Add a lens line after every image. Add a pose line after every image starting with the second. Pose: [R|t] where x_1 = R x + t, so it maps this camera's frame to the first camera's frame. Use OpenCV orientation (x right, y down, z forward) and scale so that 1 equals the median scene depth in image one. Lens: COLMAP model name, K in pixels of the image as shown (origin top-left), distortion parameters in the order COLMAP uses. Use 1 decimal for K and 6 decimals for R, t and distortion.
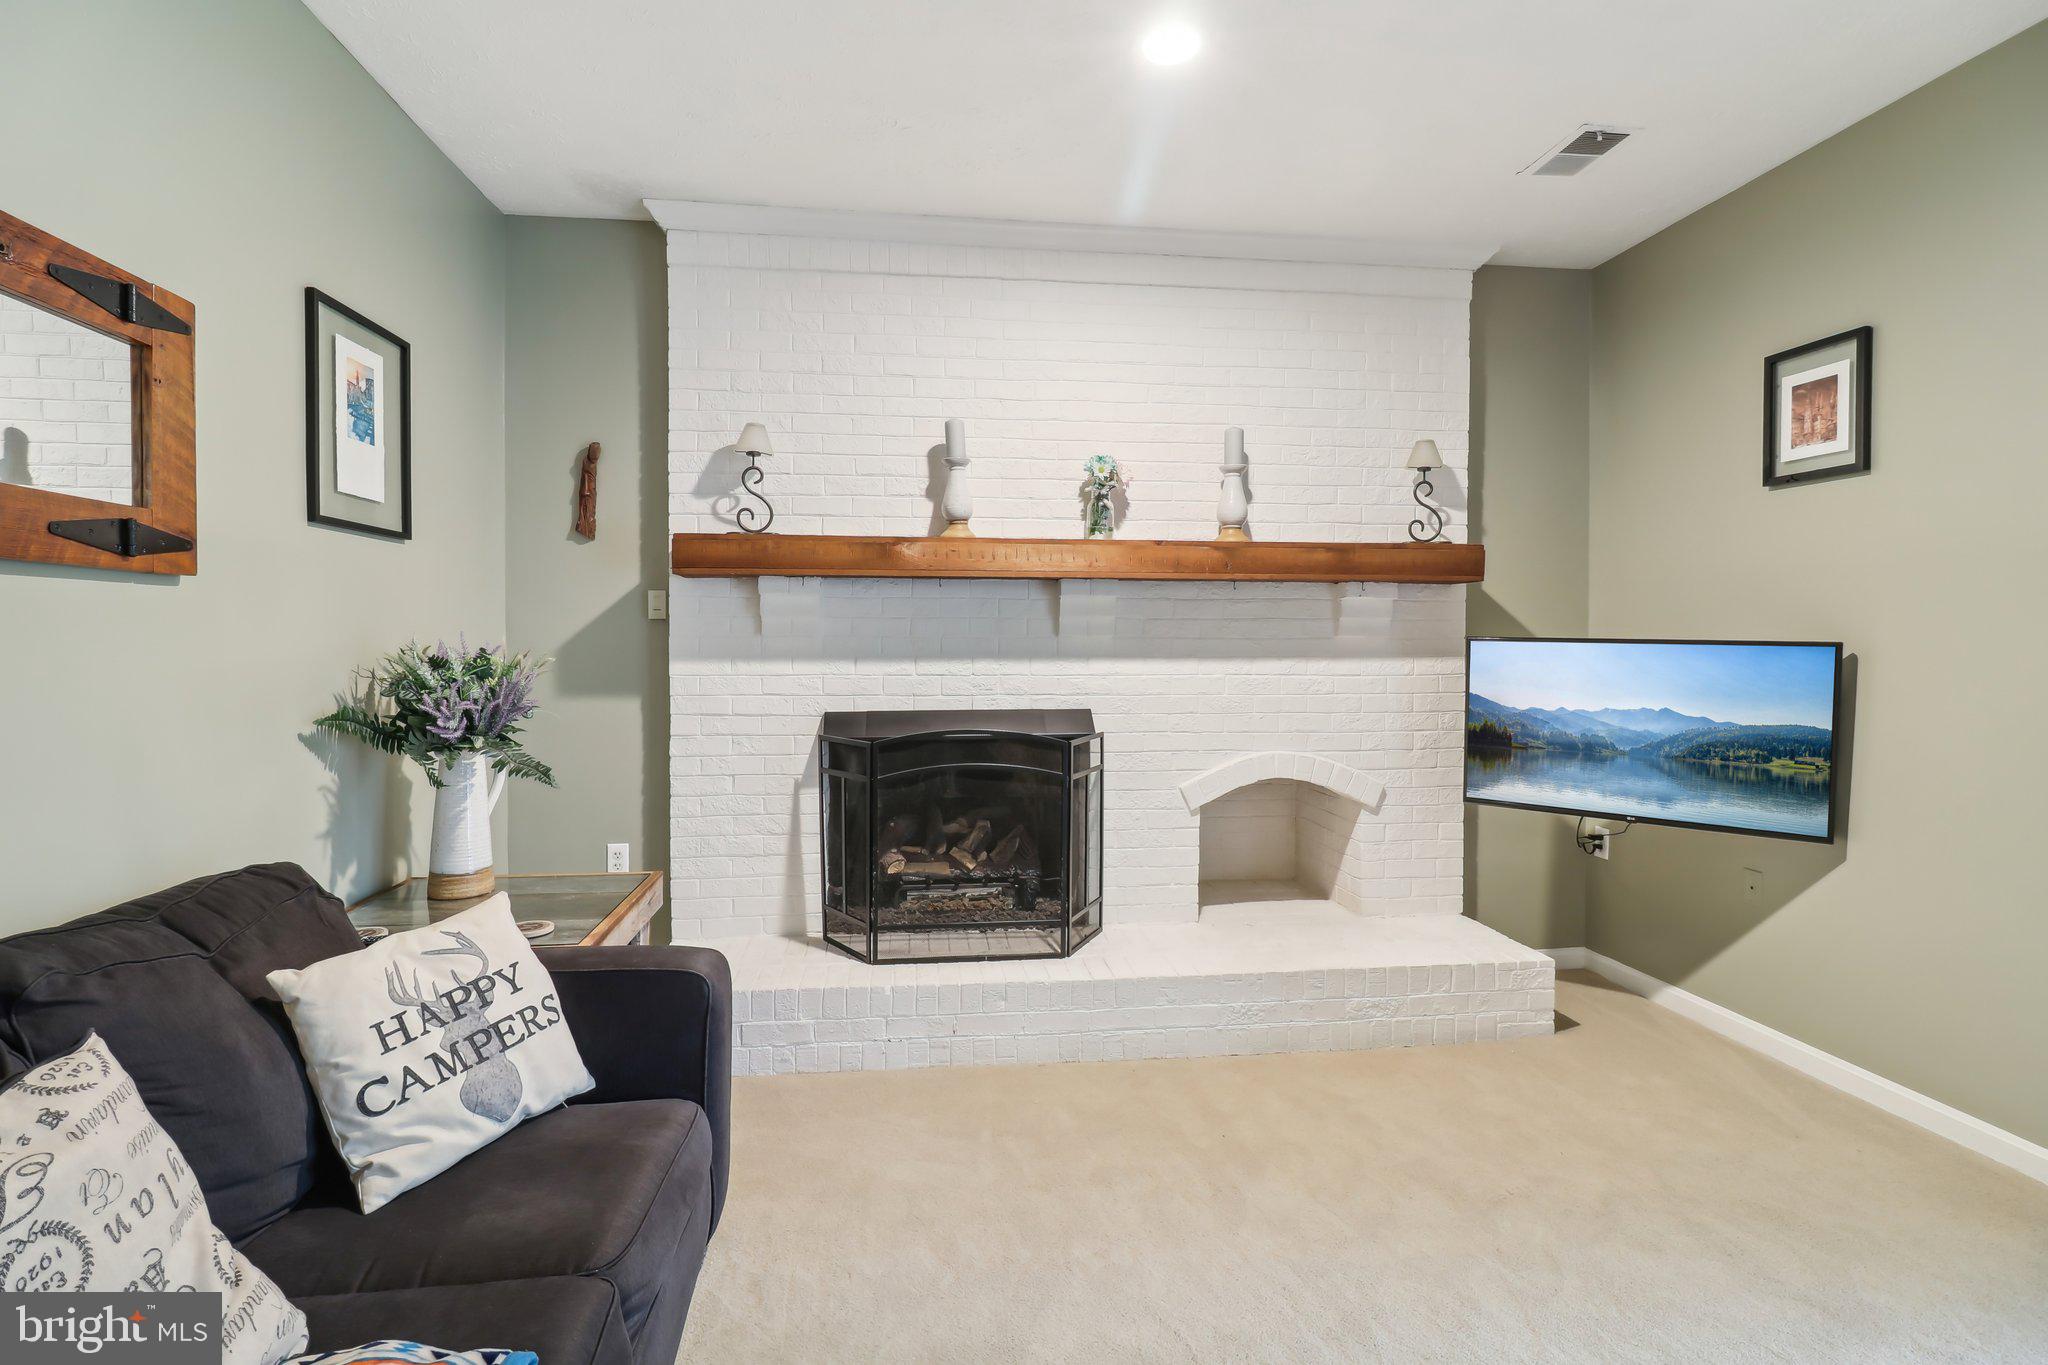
lens RADIAL K [[1008.3, 0, 1042.5], [0, 1008.3, 627.1], [0, 0, 1]] dist [-0.012429, 0.000032]
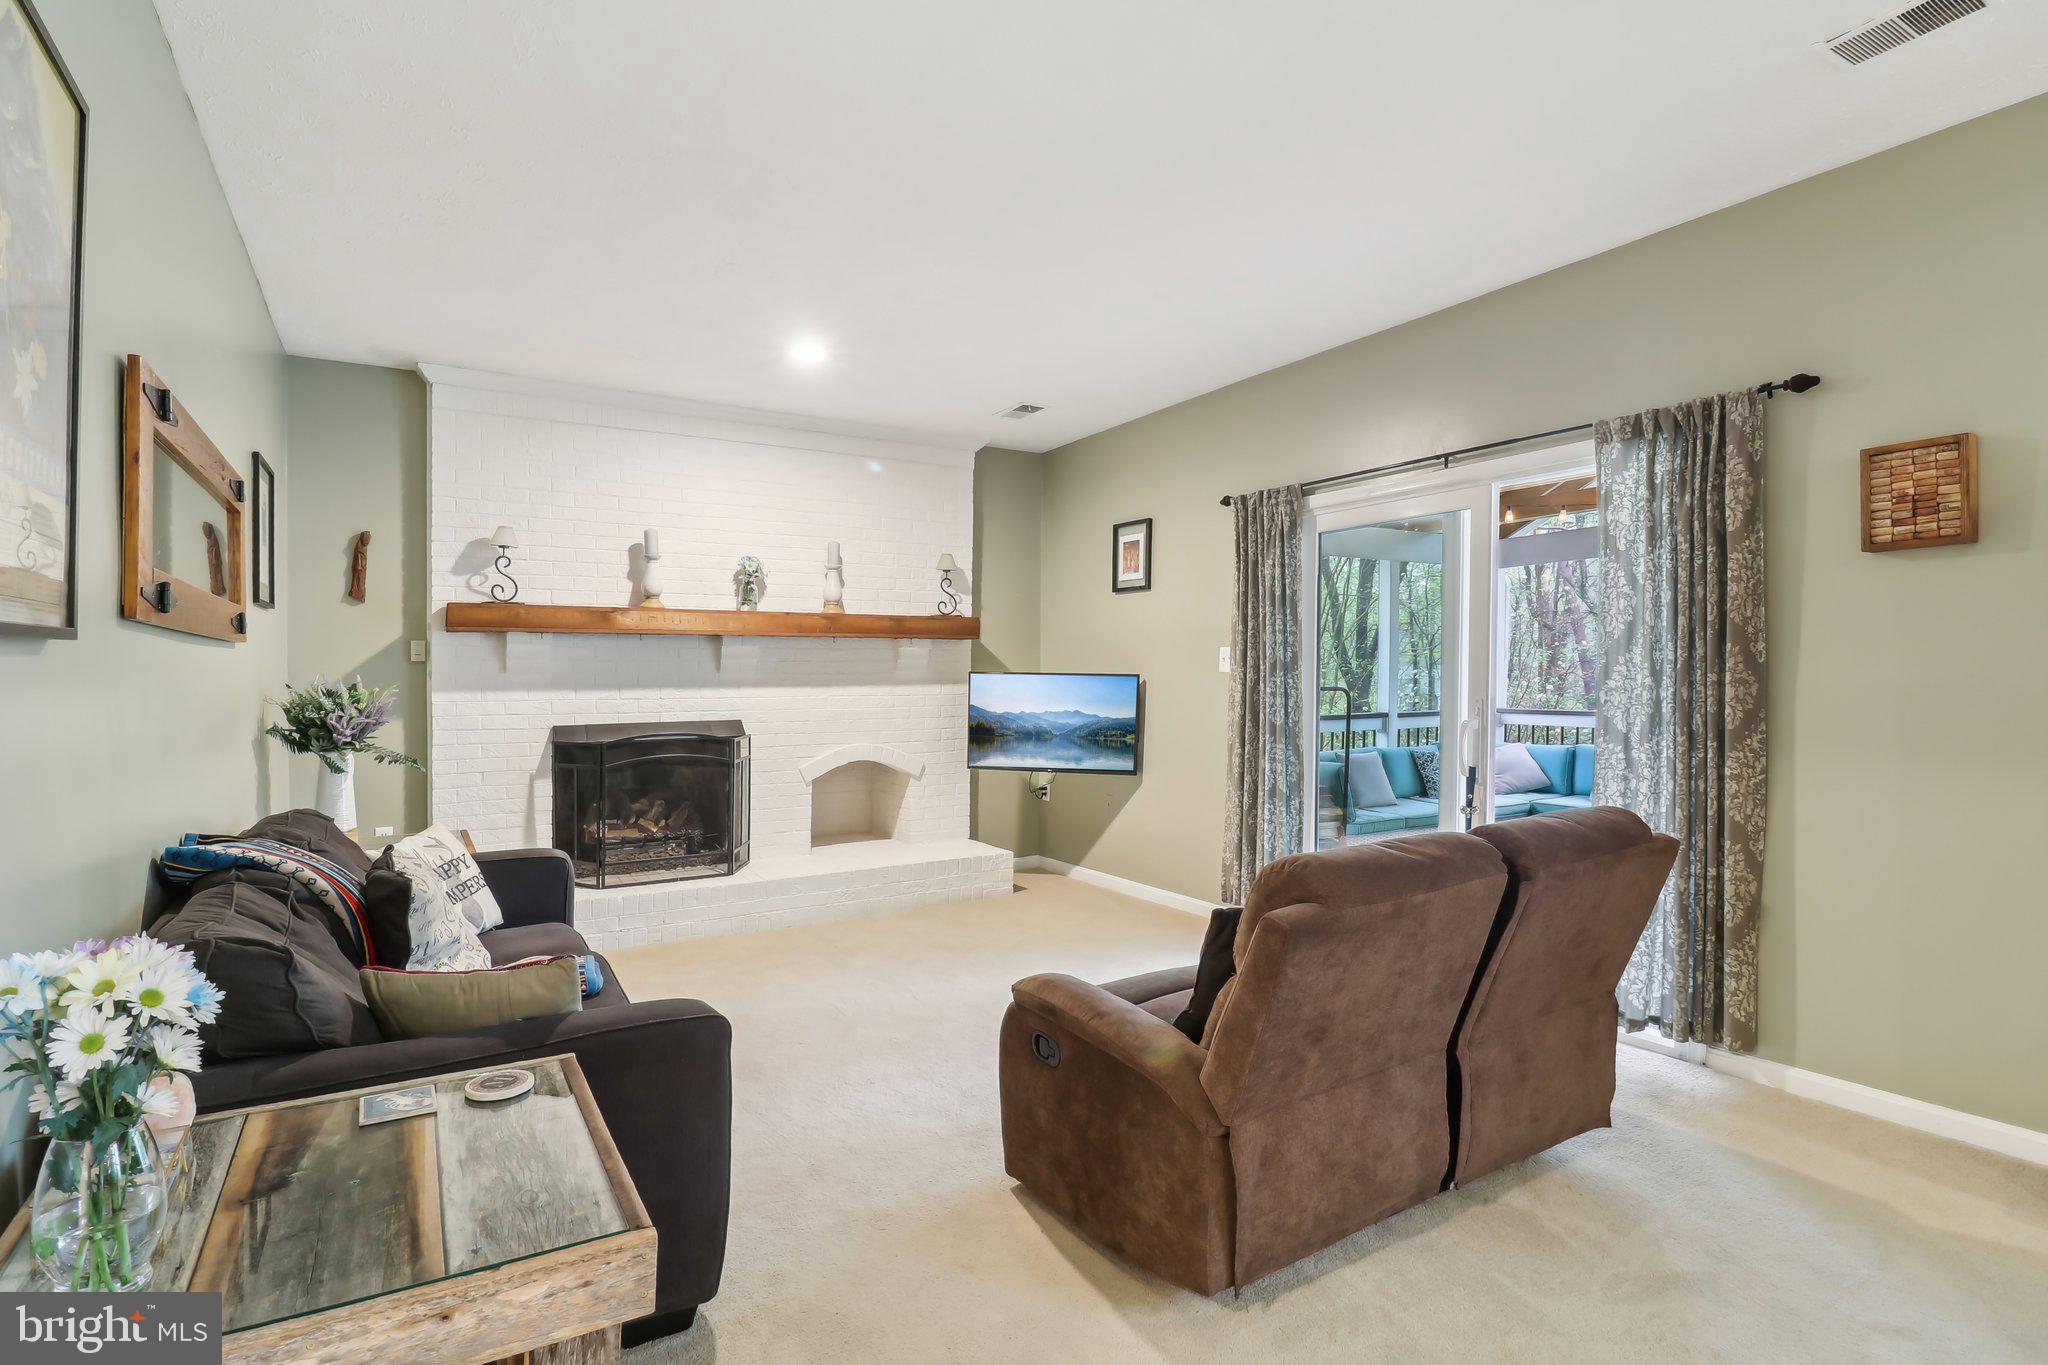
lens RADIAL K [[953.1, 0, 981.3], [0, 953.1, 652.9], [0, 0, 1]] dist [0.001018, -0.000093]
pose [[0.932538, 0.001935, 0.361066, -0.138200], [0.000054, 0.999985, -0.005499, -0.012924], [-0.361072, 0.005148, 0.932524, -0.497335]]
